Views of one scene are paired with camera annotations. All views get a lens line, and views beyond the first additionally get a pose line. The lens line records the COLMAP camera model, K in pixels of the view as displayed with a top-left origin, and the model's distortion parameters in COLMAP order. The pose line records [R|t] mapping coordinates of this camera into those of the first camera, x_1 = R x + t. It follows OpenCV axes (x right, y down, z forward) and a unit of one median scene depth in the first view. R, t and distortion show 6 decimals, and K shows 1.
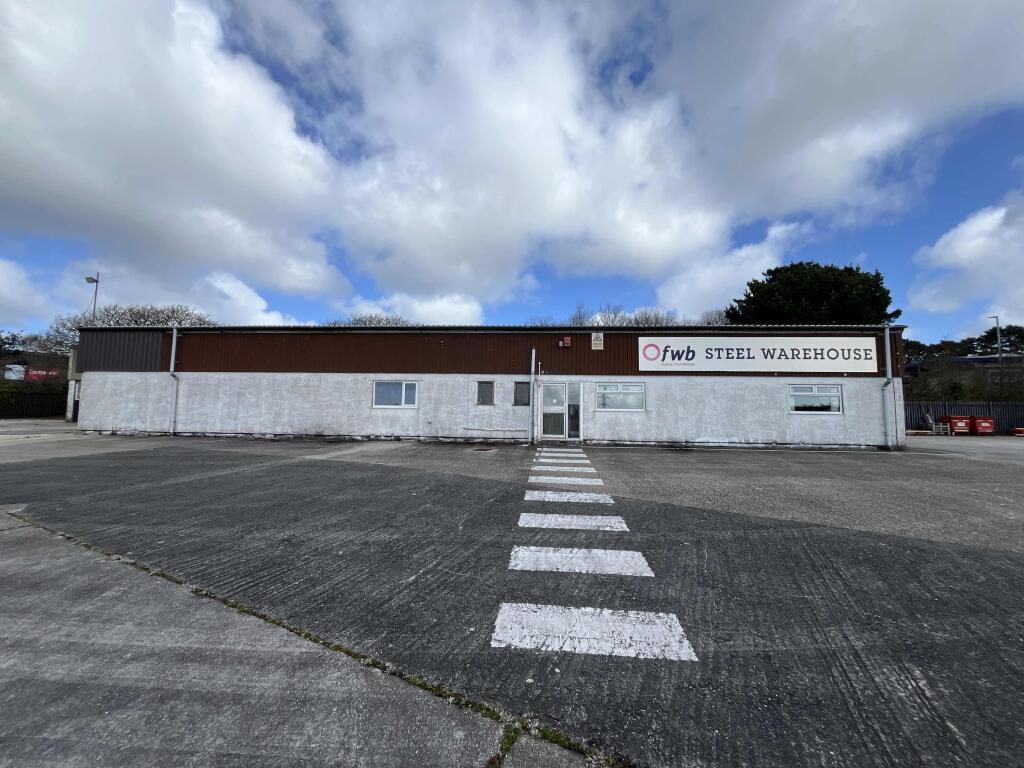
lens RADIAL K [[414.2, 0, 512.0], [0, 414.2, 384.0], [0, 0, 1]] dist [-0.012686, -0.000382]
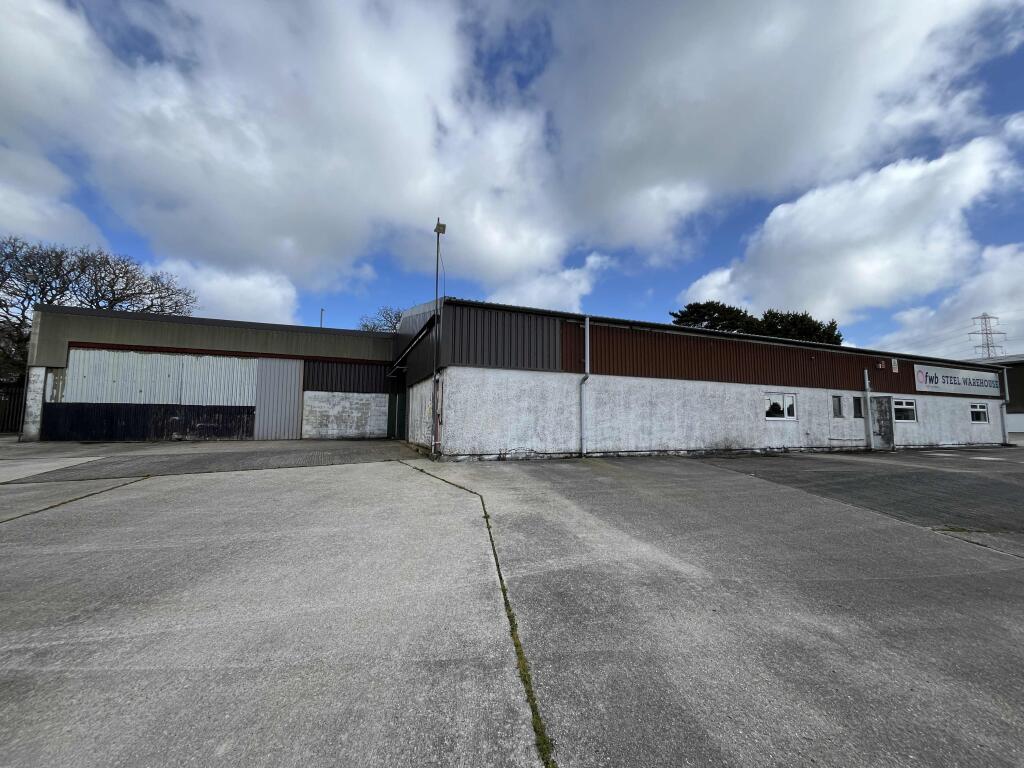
lens RADIAL K [[438.5, 0, 510.3], [0, 438.5, 401.1], [0, 0, 1]] dist [-0.003291, -0.000630]
pose [[0.888110, 0.017760, 0.459287, -1.378074], [-0.029032, 0.999425, 0.017494, 0.012001], [-0.458713, -0.028871, 0.888116, 0.353440]]
